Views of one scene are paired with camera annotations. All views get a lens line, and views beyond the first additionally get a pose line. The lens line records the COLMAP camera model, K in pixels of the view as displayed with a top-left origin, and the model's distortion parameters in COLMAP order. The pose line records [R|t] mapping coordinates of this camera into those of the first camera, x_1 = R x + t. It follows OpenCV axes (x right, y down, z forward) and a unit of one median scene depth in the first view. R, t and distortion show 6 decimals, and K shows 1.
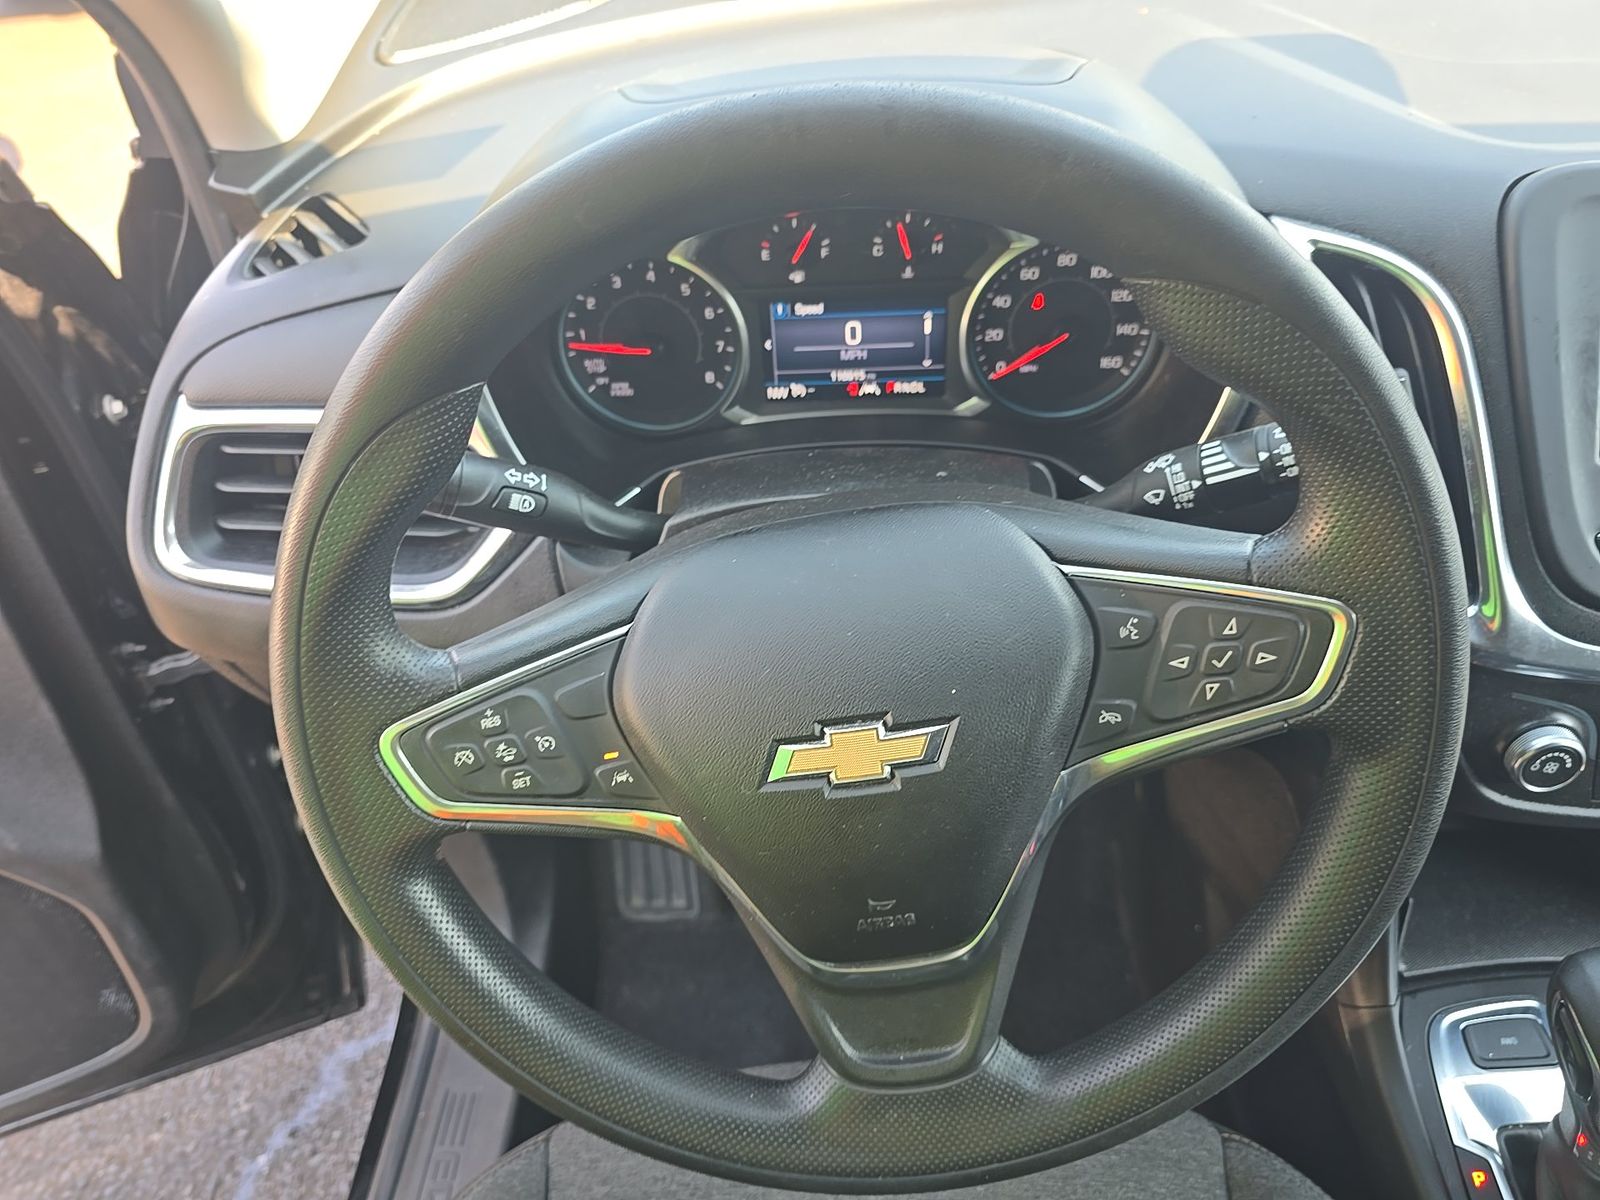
lens RADIAL K [[1114.0, 0, 800.0], [0, 1114.0, 600.0], [0, 0, 1]] dist [0.024936, -0.007058]
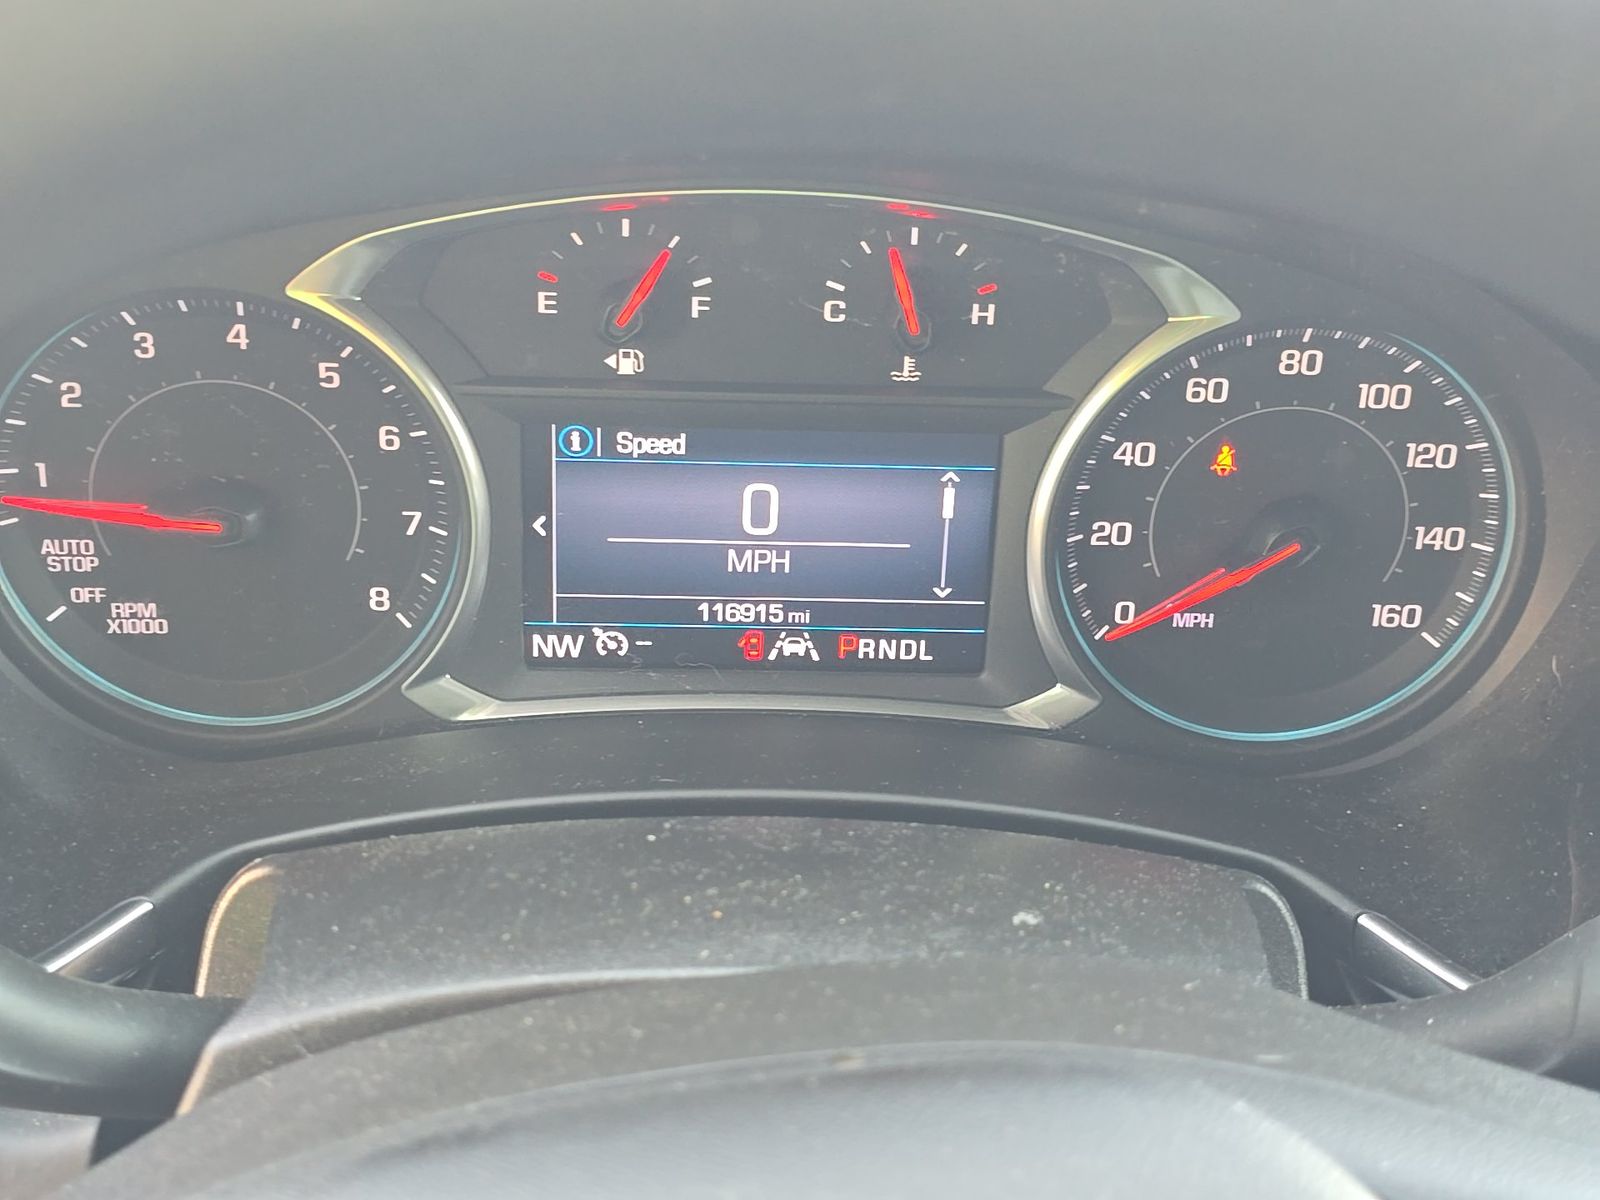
lens RADIAL K [[1976.7, 0, 800.0], [0, 1976.7, 600.0], [0, 0, 1]] dist [0.124796, -0.035061]
pose [[0.991454, 0.048269, 0.121202, -0.021970], [-0.026123, 0.983672, -0.178065, -0.085956], [-0.127818, 0.173377, 0.976526, 0.329947]]
